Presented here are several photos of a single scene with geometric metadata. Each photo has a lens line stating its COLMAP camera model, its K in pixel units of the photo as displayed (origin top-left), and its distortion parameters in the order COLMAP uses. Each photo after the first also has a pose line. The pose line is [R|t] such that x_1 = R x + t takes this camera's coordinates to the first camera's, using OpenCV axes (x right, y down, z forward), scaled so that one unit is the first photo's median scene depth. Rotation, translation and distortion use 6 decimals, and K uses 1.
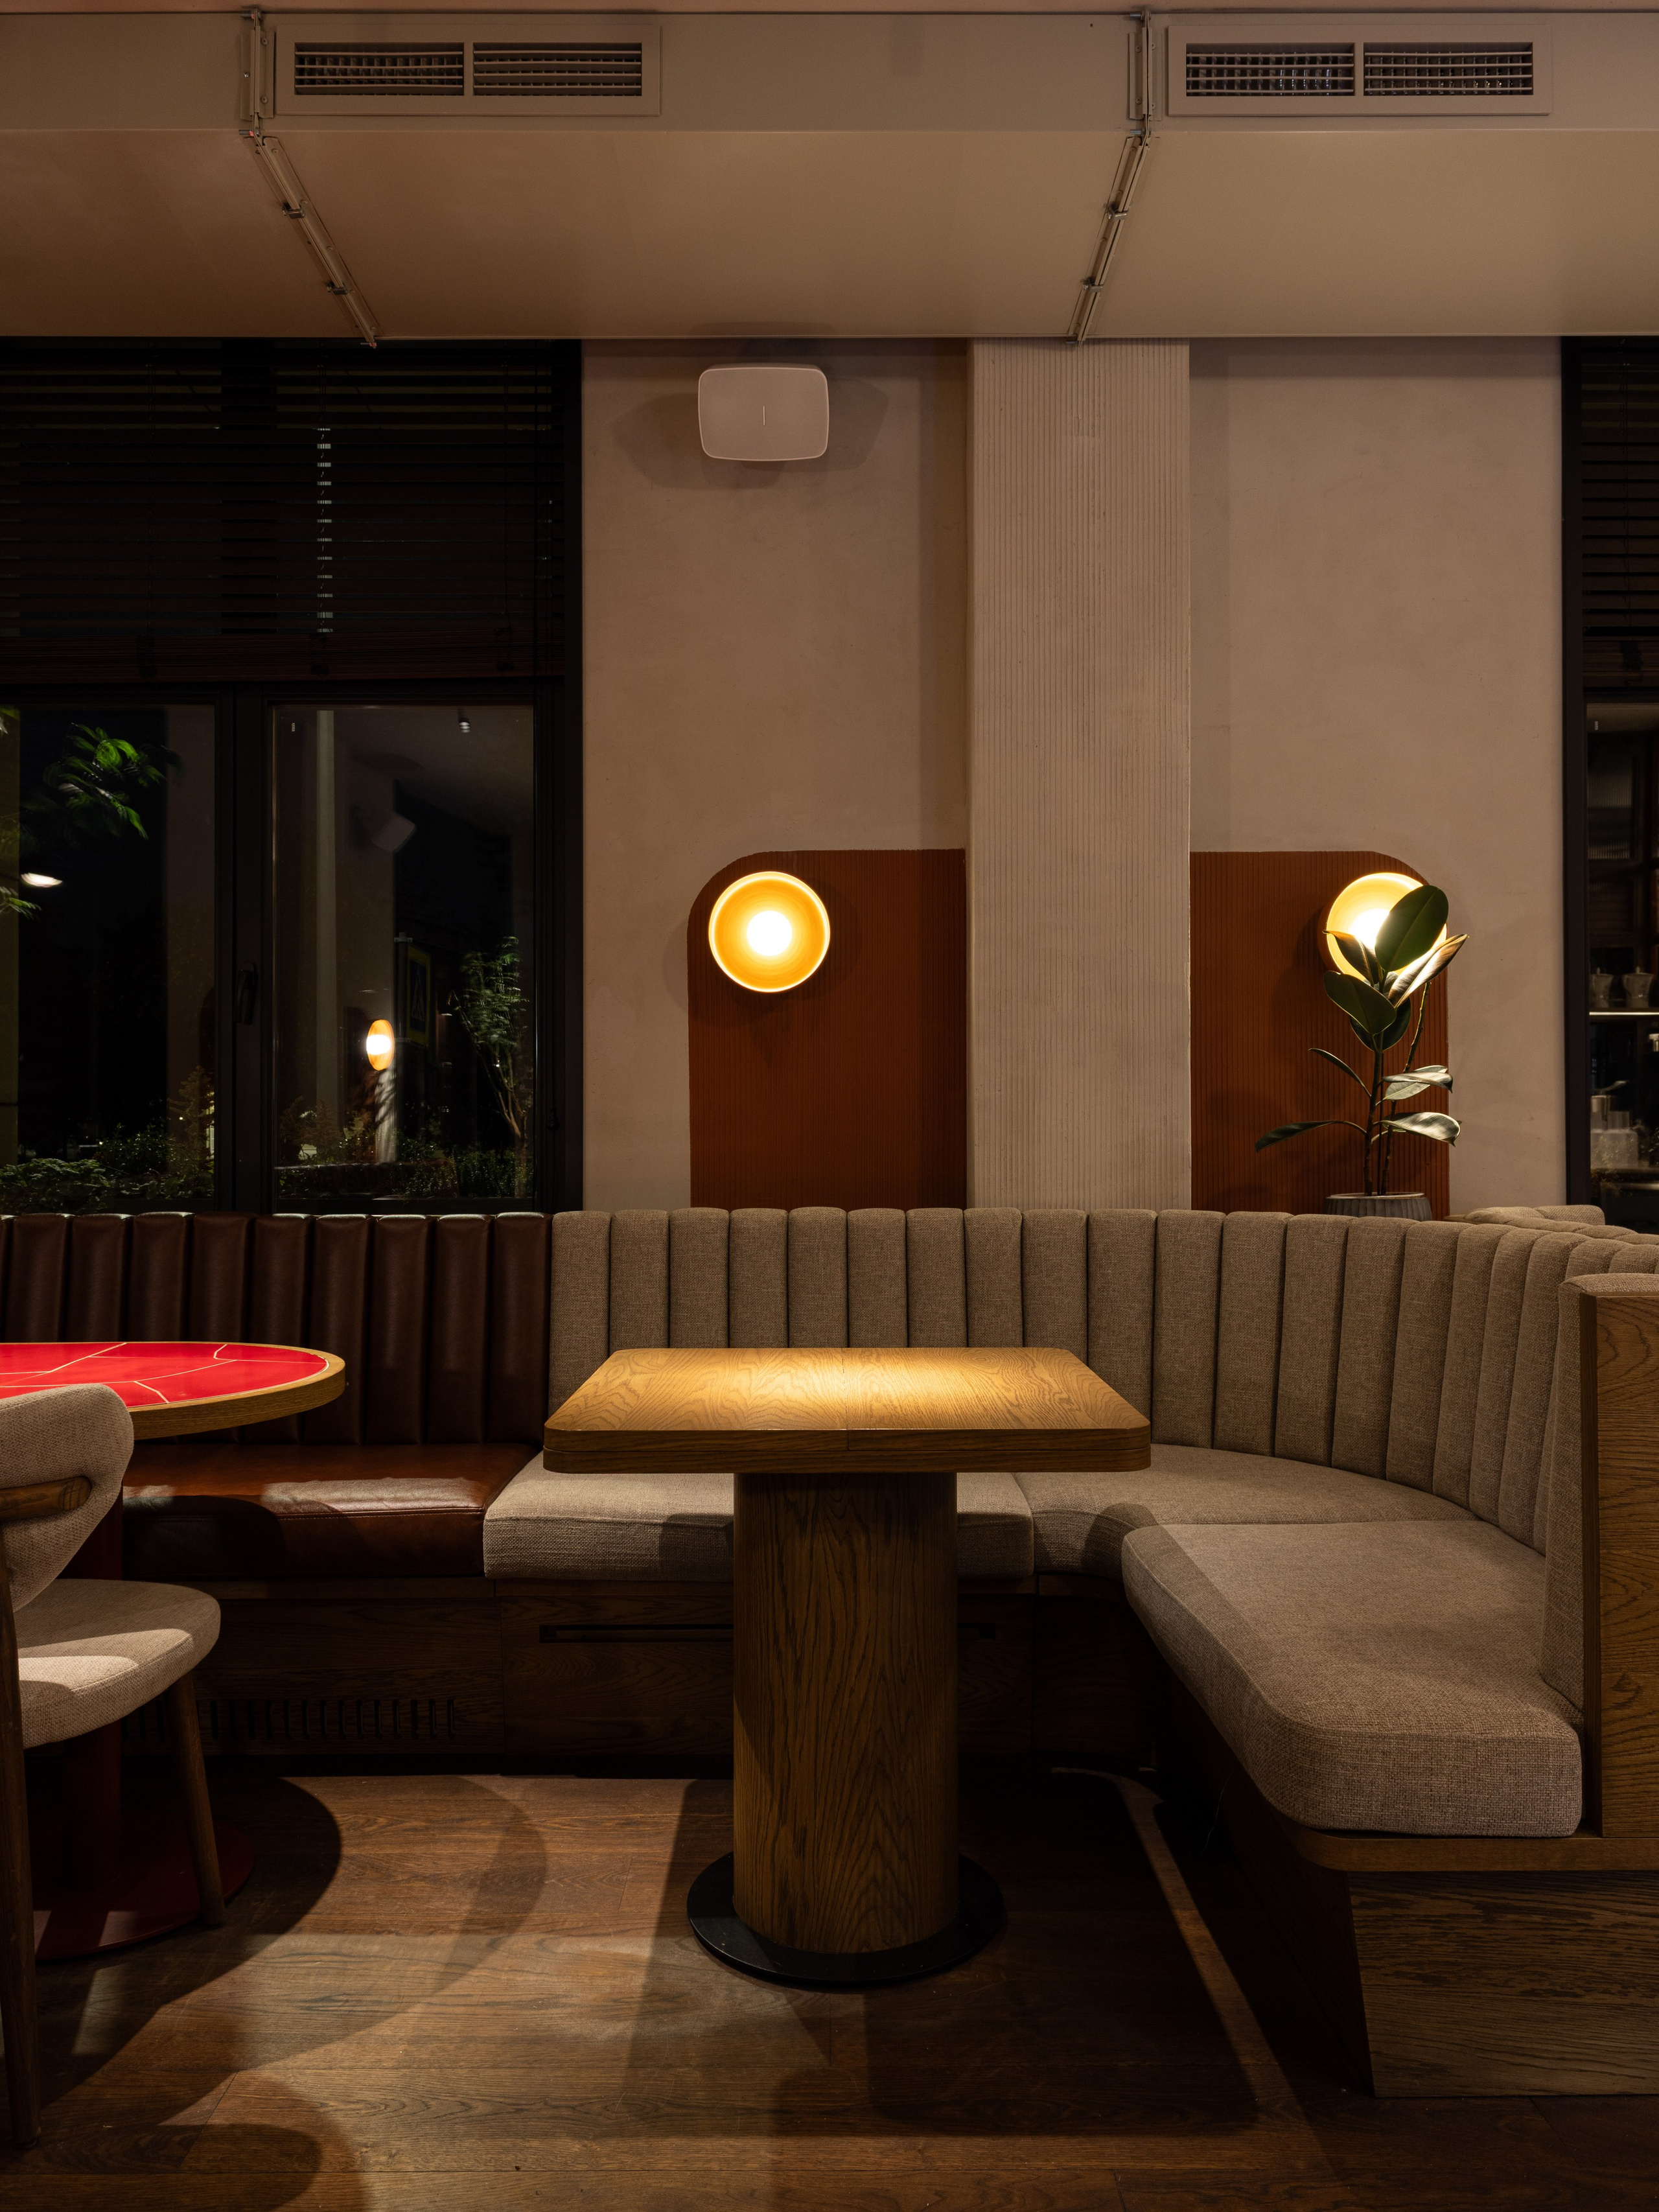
lens RADIAL K [[1614.1, 0, 829.5], [0, 1614.1, 1106.0], [0, 0, 1]] dist [0.005715, -0.000881]
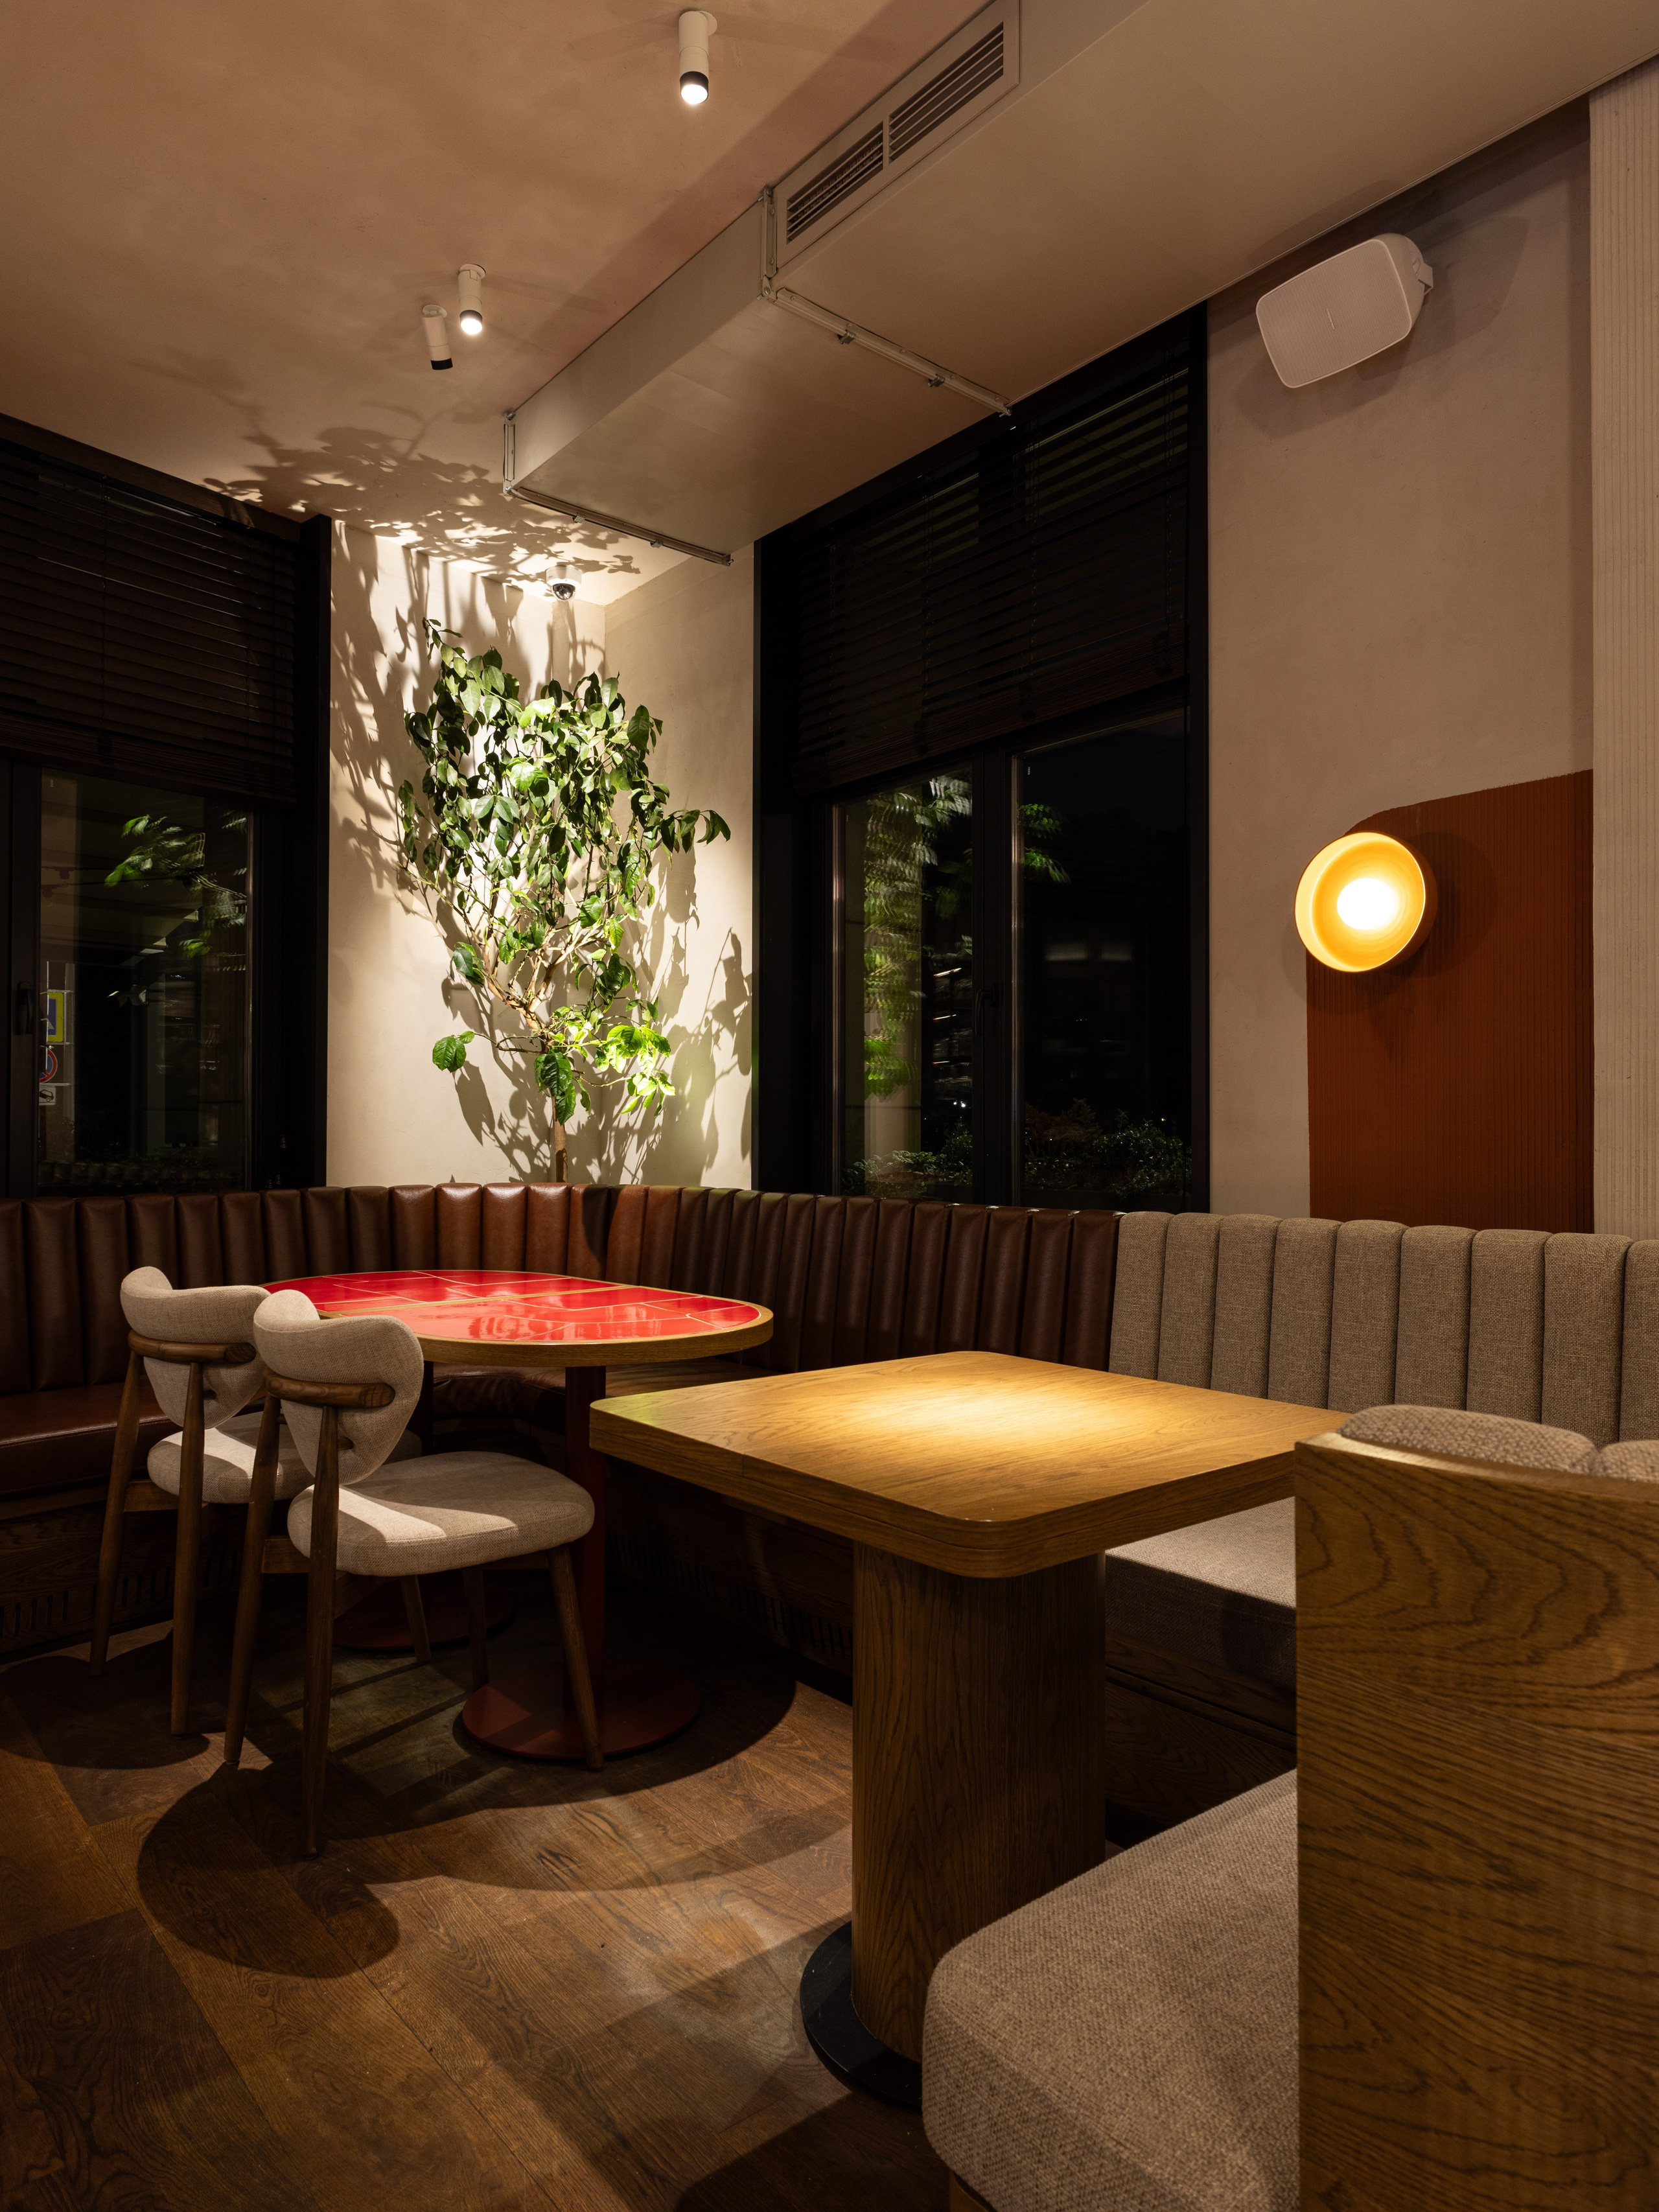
lens RADIAL K [[1410.5, 0, 829.5], [0, 1410.5, 1106.0], [0, 0, 1]] dist [0.000352, 0.002362]
pose [[0.631568, -0.010080, -0.775255, 0.596234], [0.008680, 0.999945, -0.005931, 0.006570], [0.775272, -0.002983, 0.631621, 0.473779]]
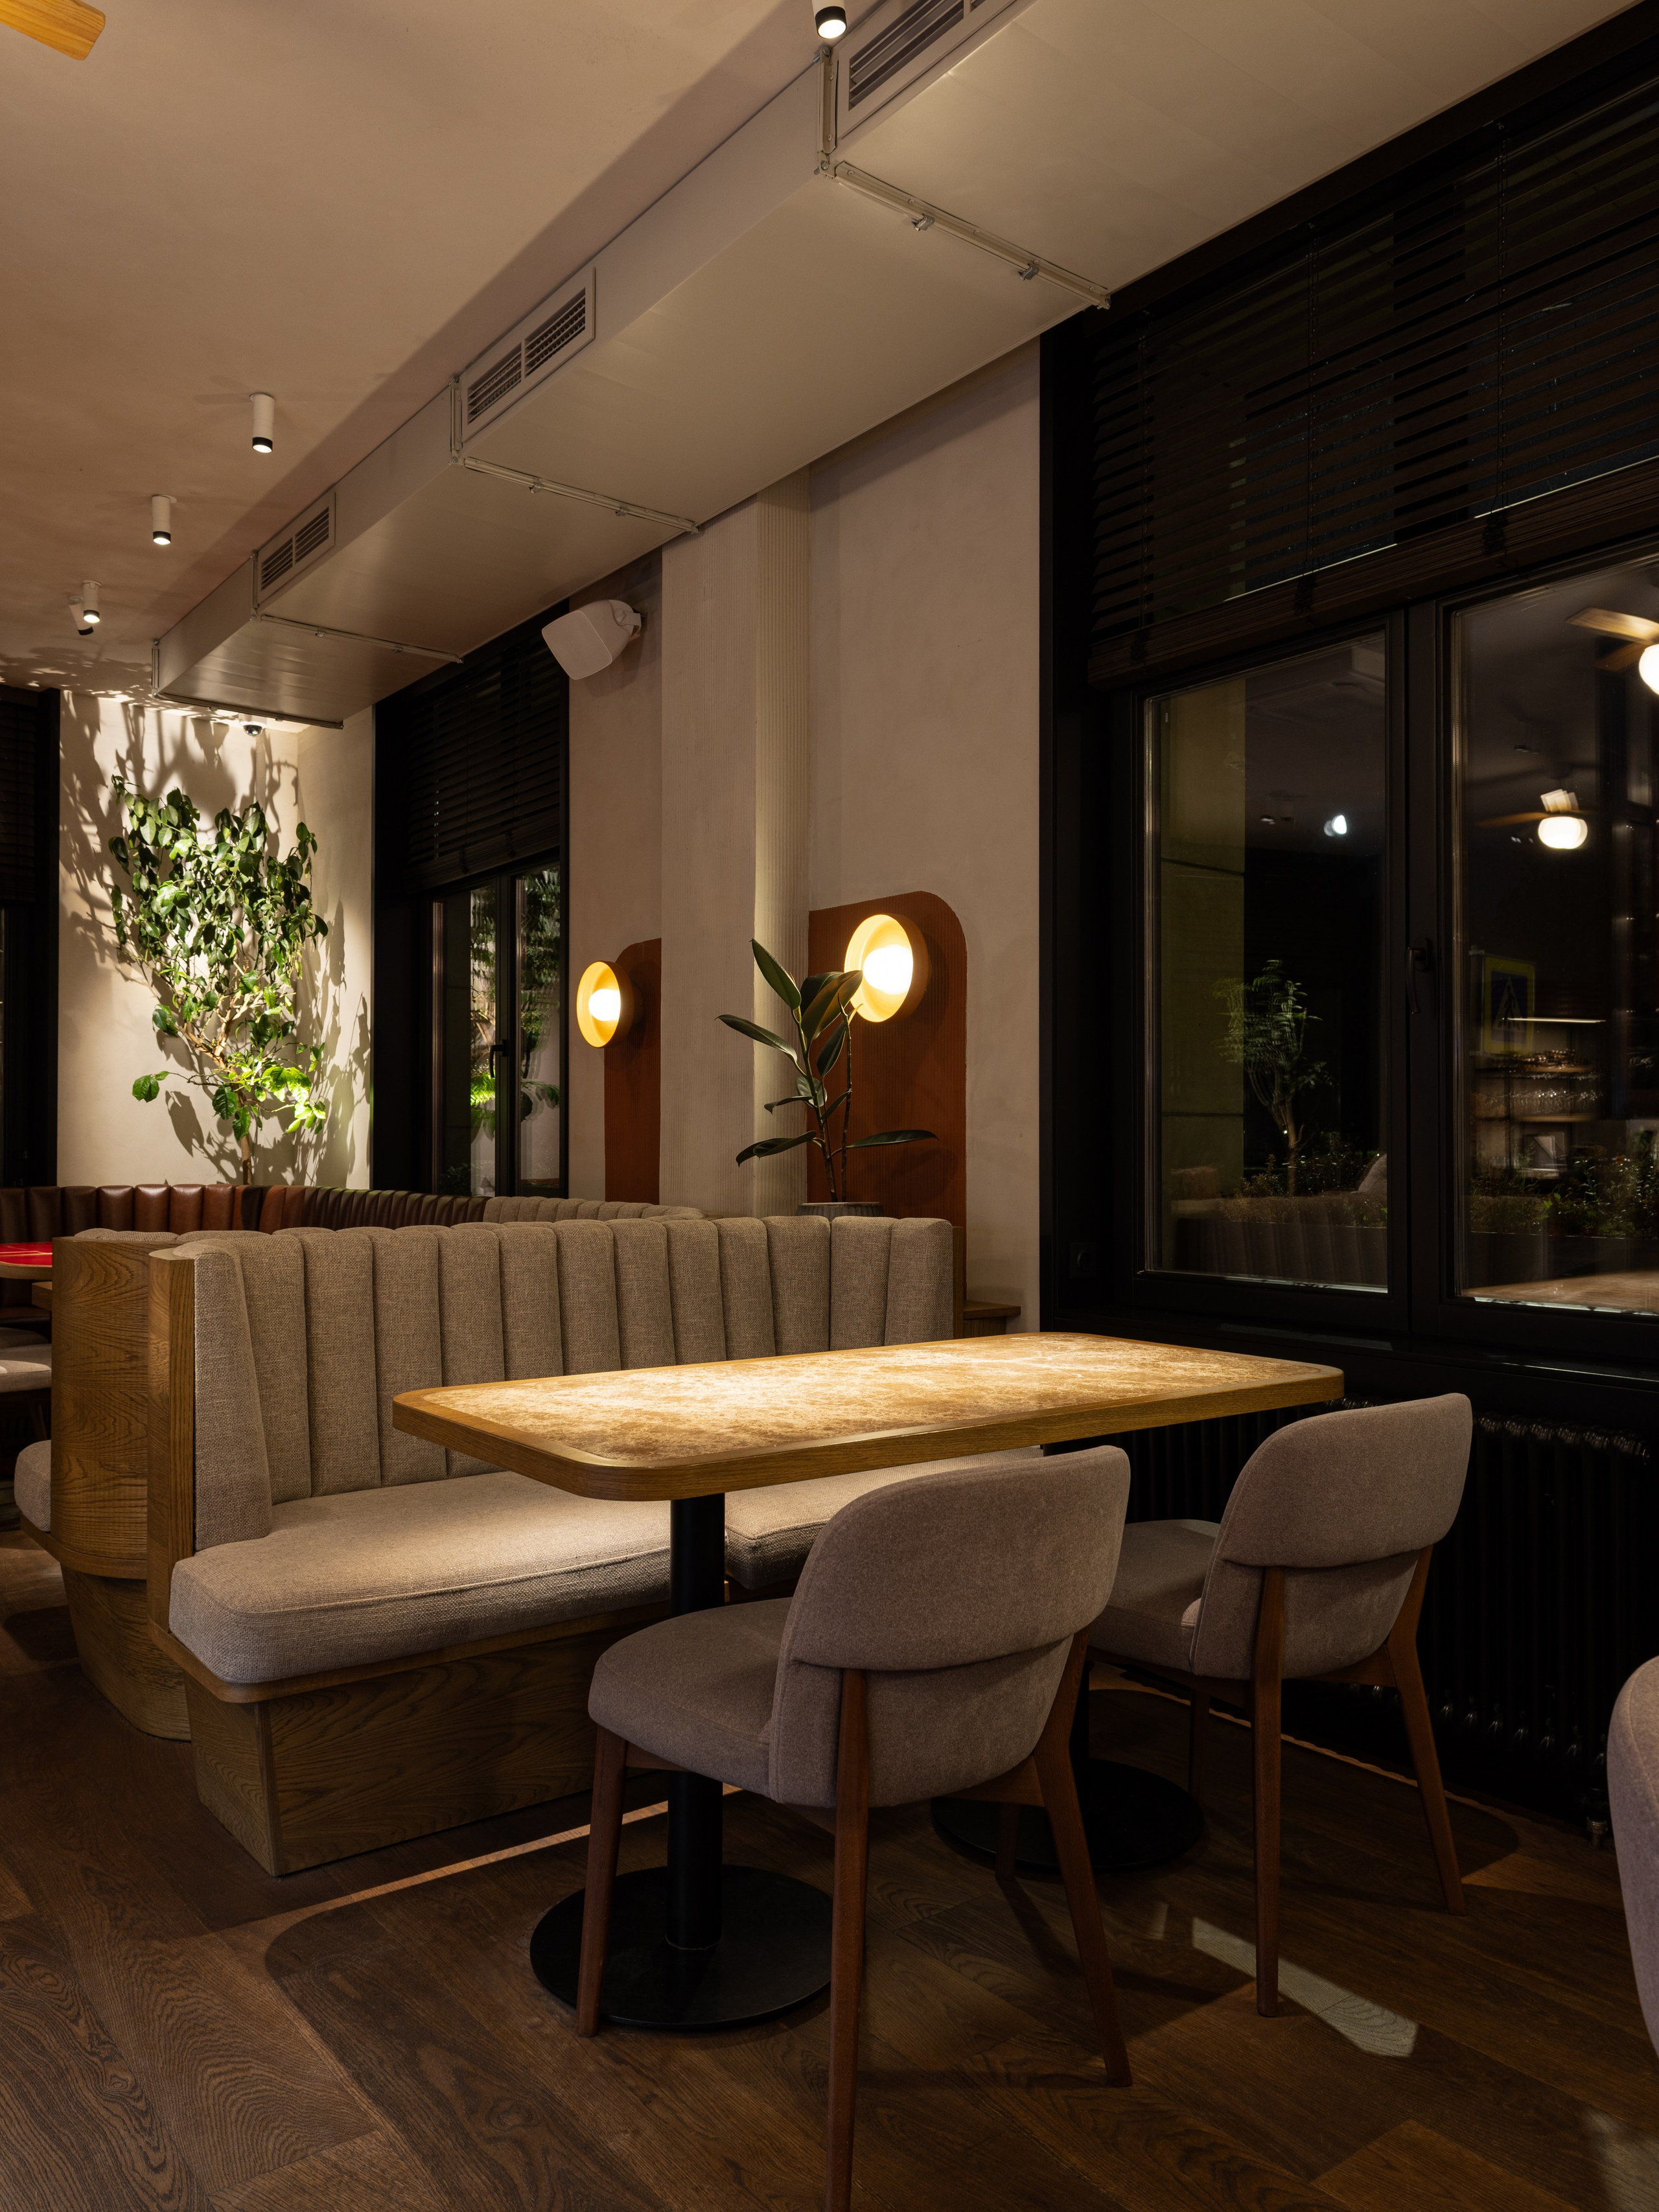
lens RADIAL K [[1604.3, 0, 829.3], [0, 1604.3, 1125.0], [0, 0, 1]] dist [-0.001031, -0.000432]
pose [[0.609991, -0.005905, -0.792387, 1.922769], [0.008974, 0.999960, -0.000544, -0.000491], [0.792358, -0.006778, 0.610019, 0.483596]]
